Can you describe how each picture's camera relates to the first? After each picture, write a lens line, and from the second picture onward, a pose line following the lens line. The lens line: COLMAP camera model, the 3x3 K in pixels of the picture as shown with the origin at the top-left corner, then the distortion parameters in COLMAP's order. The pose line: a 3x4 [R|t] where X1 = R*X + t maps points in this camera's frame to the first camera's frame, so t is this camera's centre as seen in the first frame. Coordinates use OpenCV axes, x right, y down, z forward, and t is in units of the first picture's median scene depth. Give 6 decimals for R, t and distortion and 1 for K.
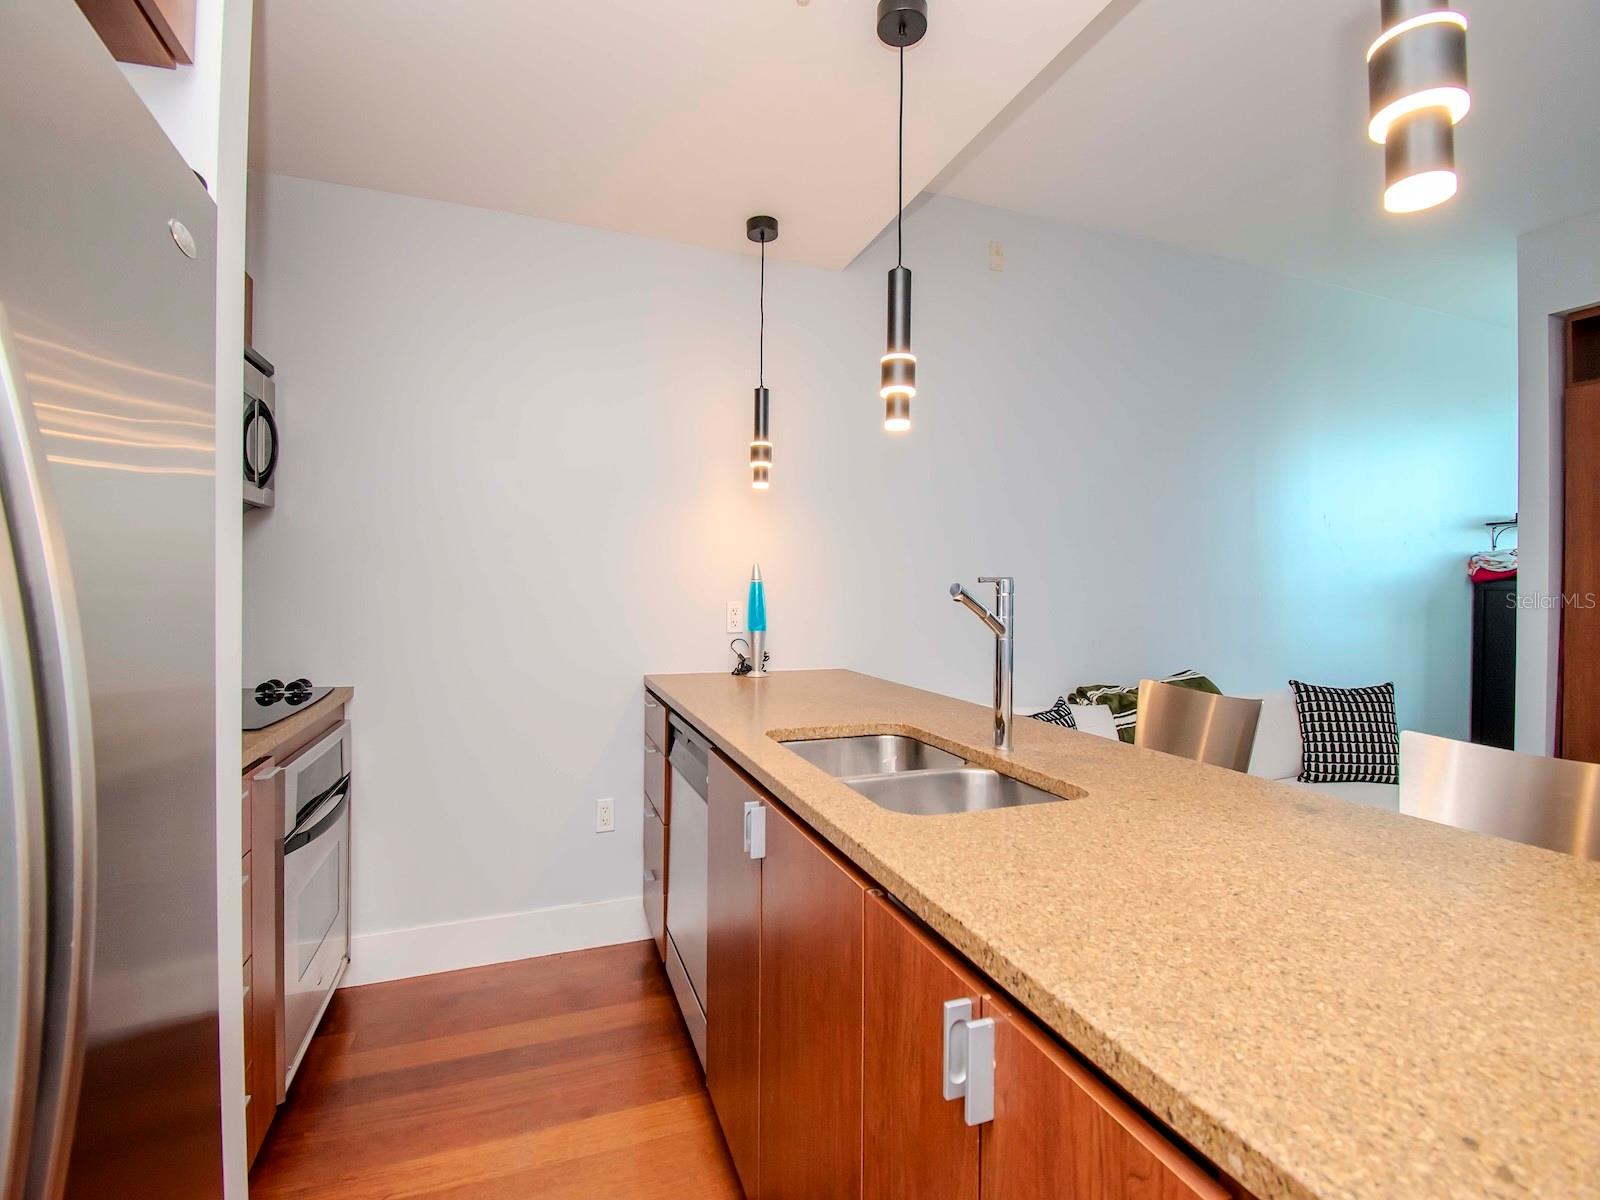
lens RADIAL K [[706.5, 0, 800.0], [0, 706.5, 600.0], [0, 0, 1]] dist [0.000339, -0.019570]
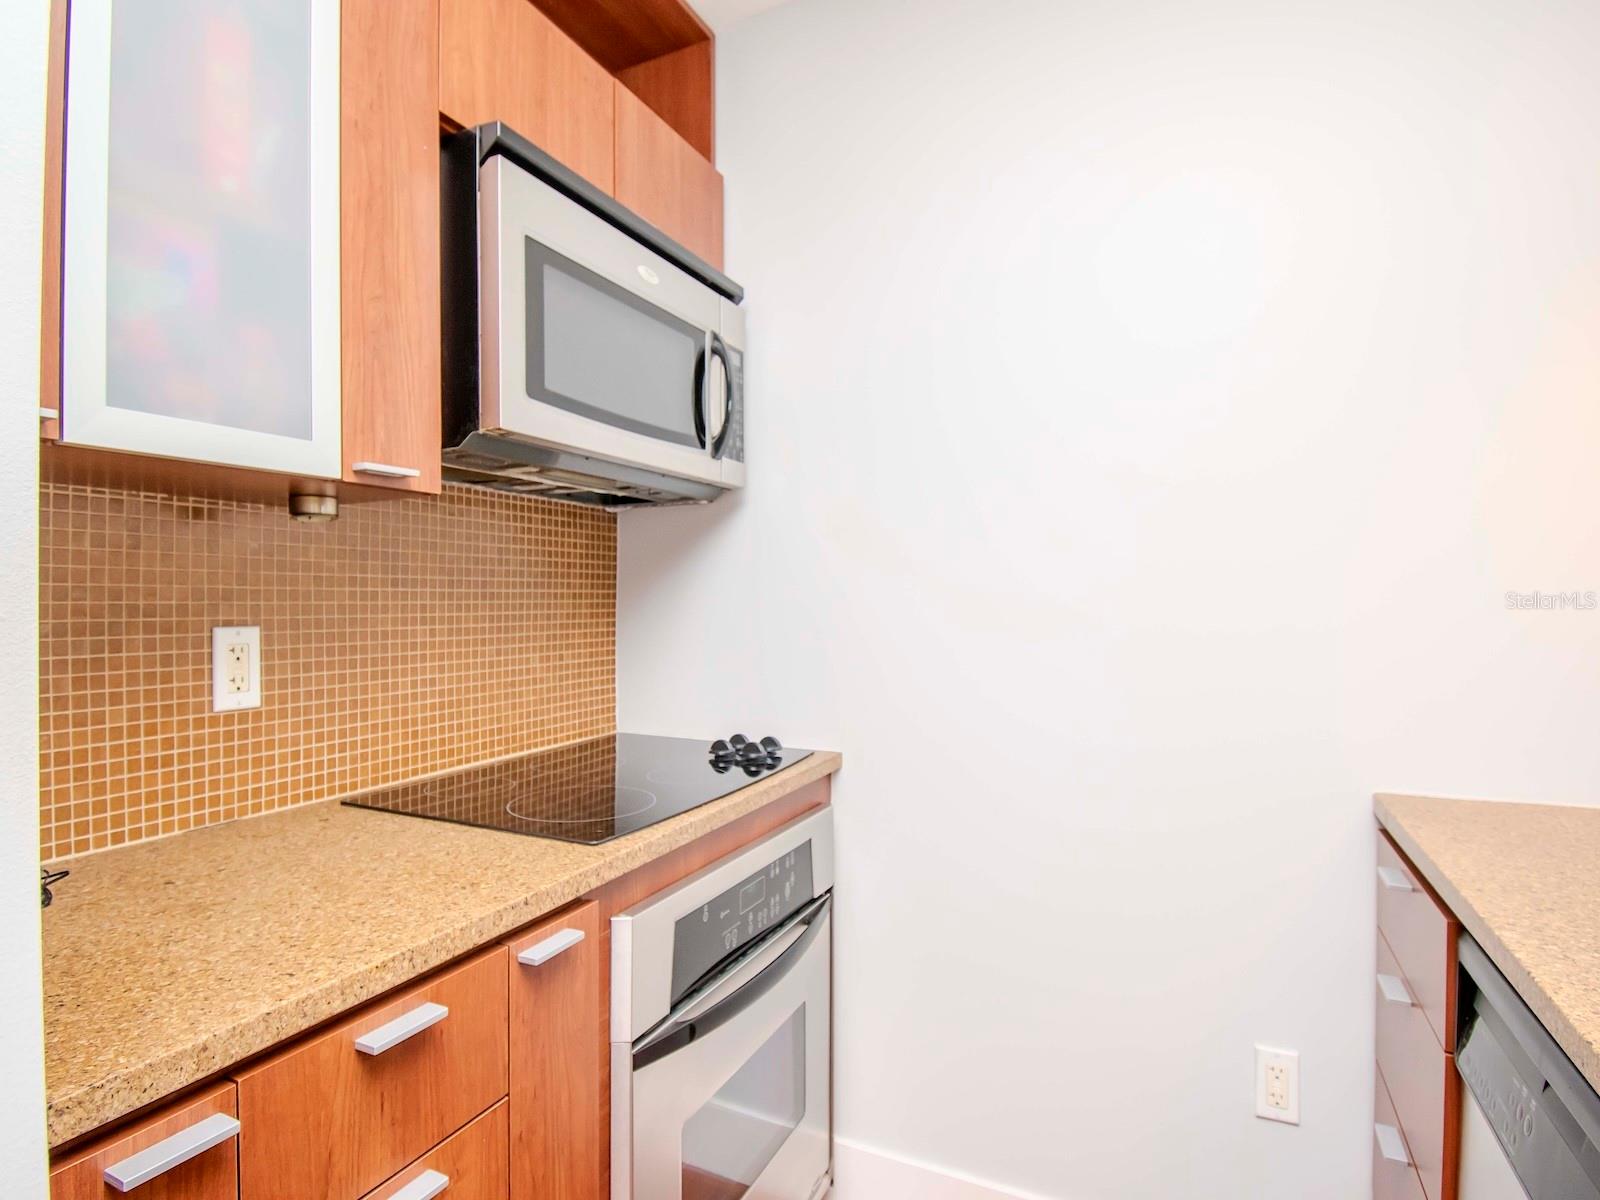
lens RADIAL K [[830.8, 0, 800.0], [0, 830.8, 600.0], [0, 0, 1]] dist [-0.026204, -0.001311]
pose [[0.679879, -0.023050, -0.732962, -0.108667], [0.021661, 0.999701, -0.011346, -0.006997], [0.733004, -0.008163, 0.680175, 0.493273]]
